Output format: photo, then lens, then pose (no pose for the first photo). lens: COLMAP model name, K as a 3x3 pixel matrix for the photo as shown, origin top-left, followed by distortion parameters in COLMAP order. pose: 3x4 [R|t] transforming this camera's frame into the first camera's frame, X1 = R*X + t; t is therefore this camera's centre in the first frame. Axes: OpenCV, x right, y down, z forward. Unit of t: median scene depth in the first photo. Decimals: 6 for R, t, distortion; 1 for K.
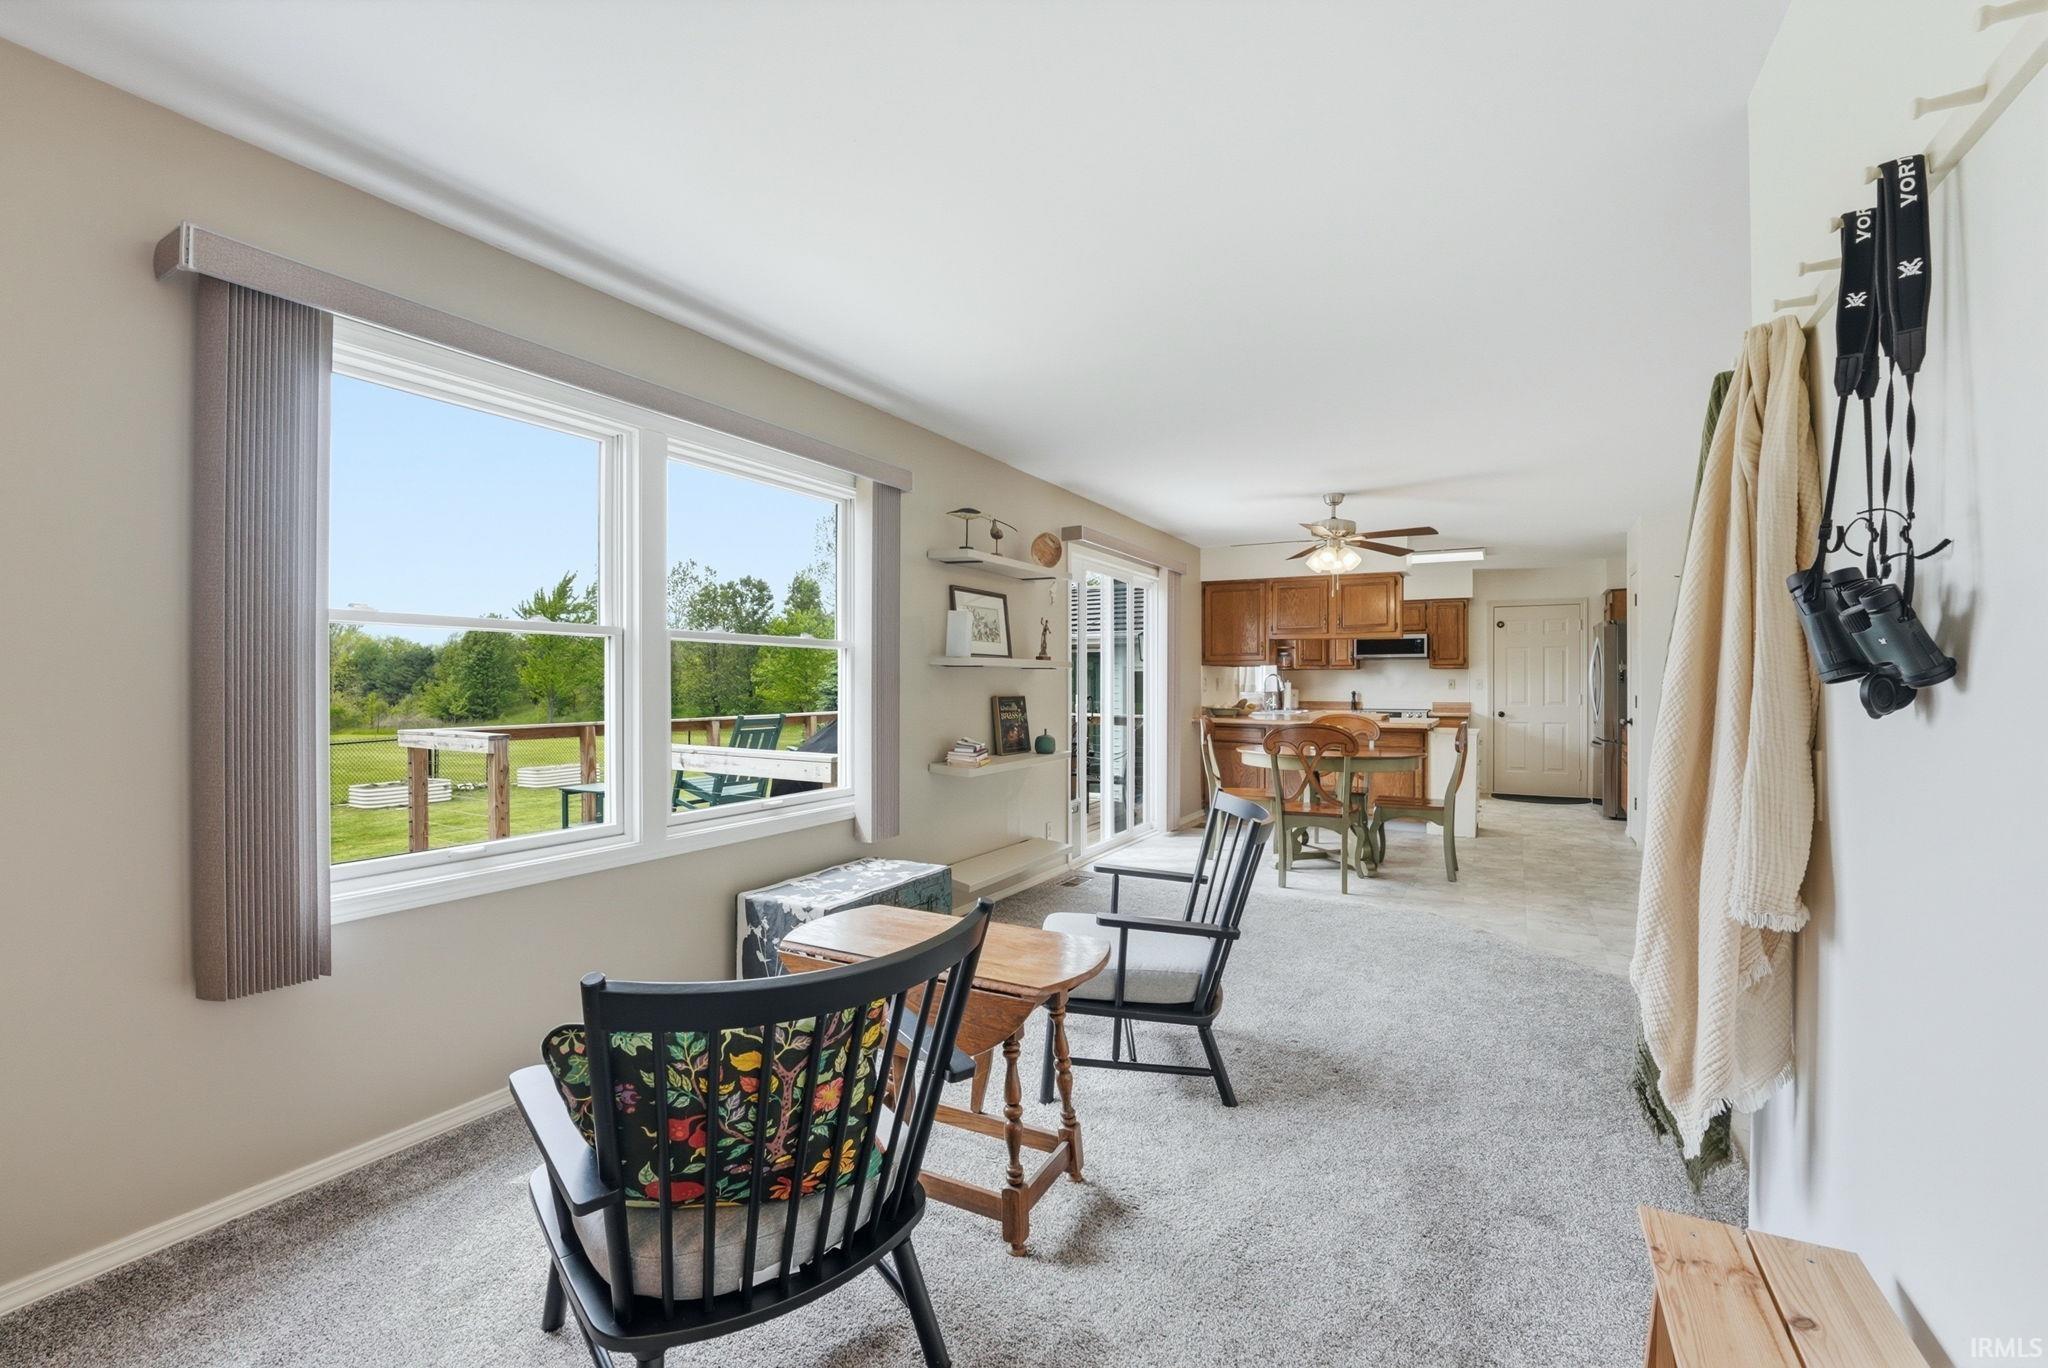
lens RADIAL K [[869.1, 0, 1038.0], [0, 869.1, 686.7], [0, 0, 1]] dist [-0.016492, 0.000495]
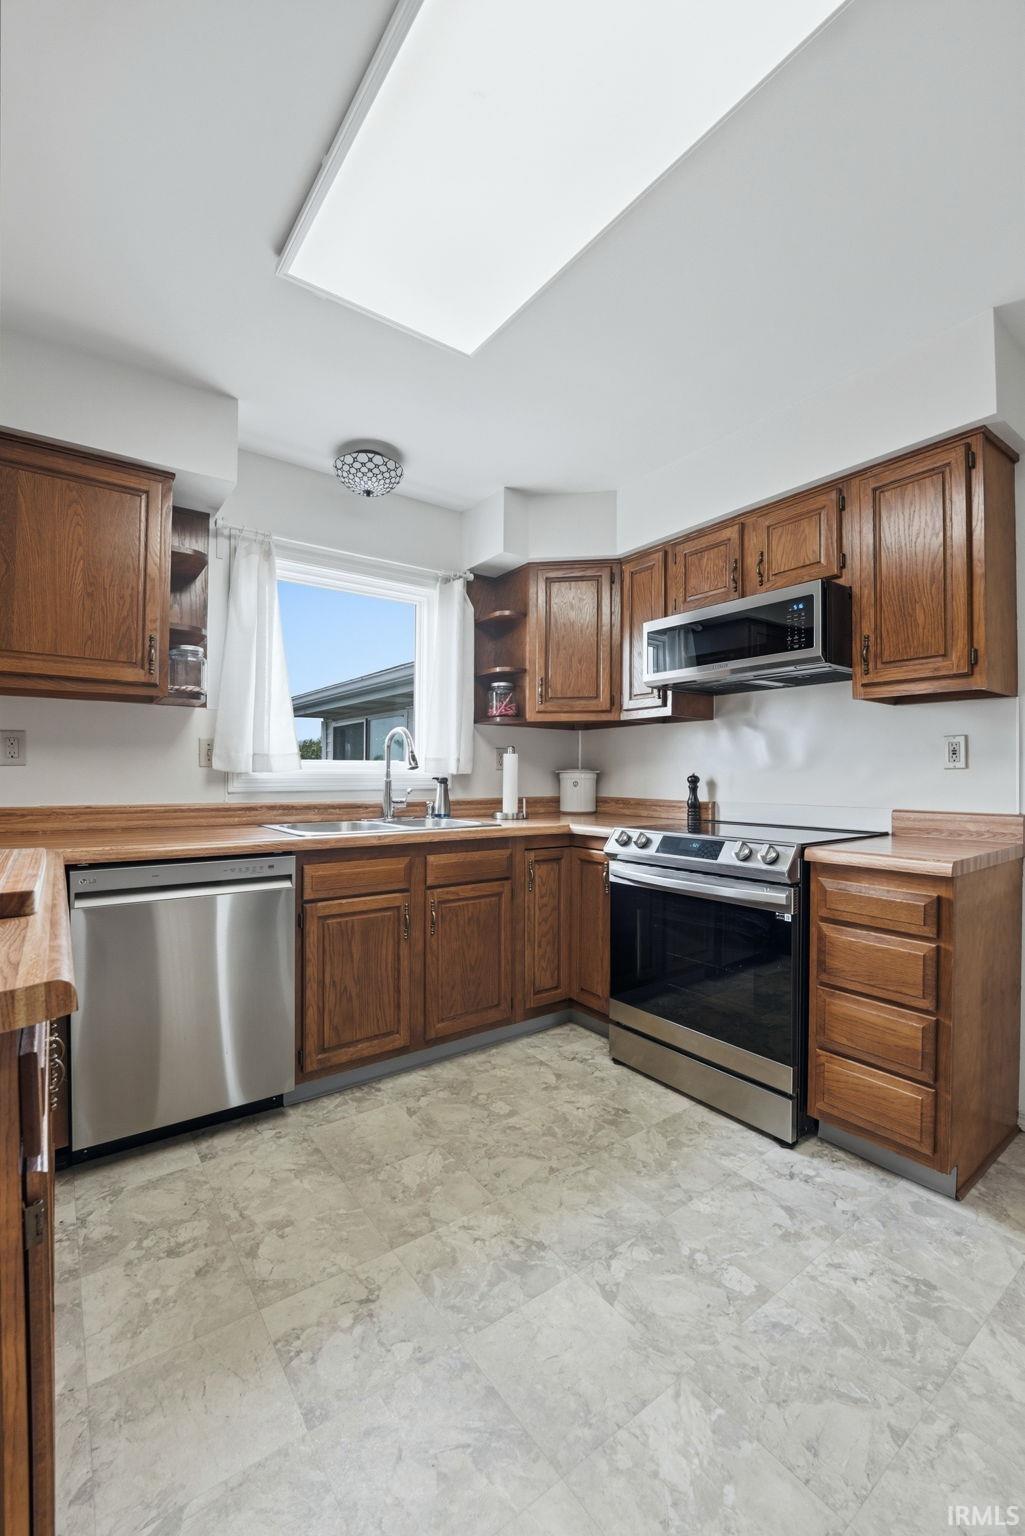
lens RADIAL K [[651.8, 0, 503.7], [0, 651.8, 766.6], [0, 0, 1]] dist [-0.016492, 0.000495]
pose [[0.905501, -0.000339, -0.424345, 0.444046], [-0.007177, 0.999844, -0.016115, 0.007427], [0.424284, 0.017638, 0.905357, 0.752197]]
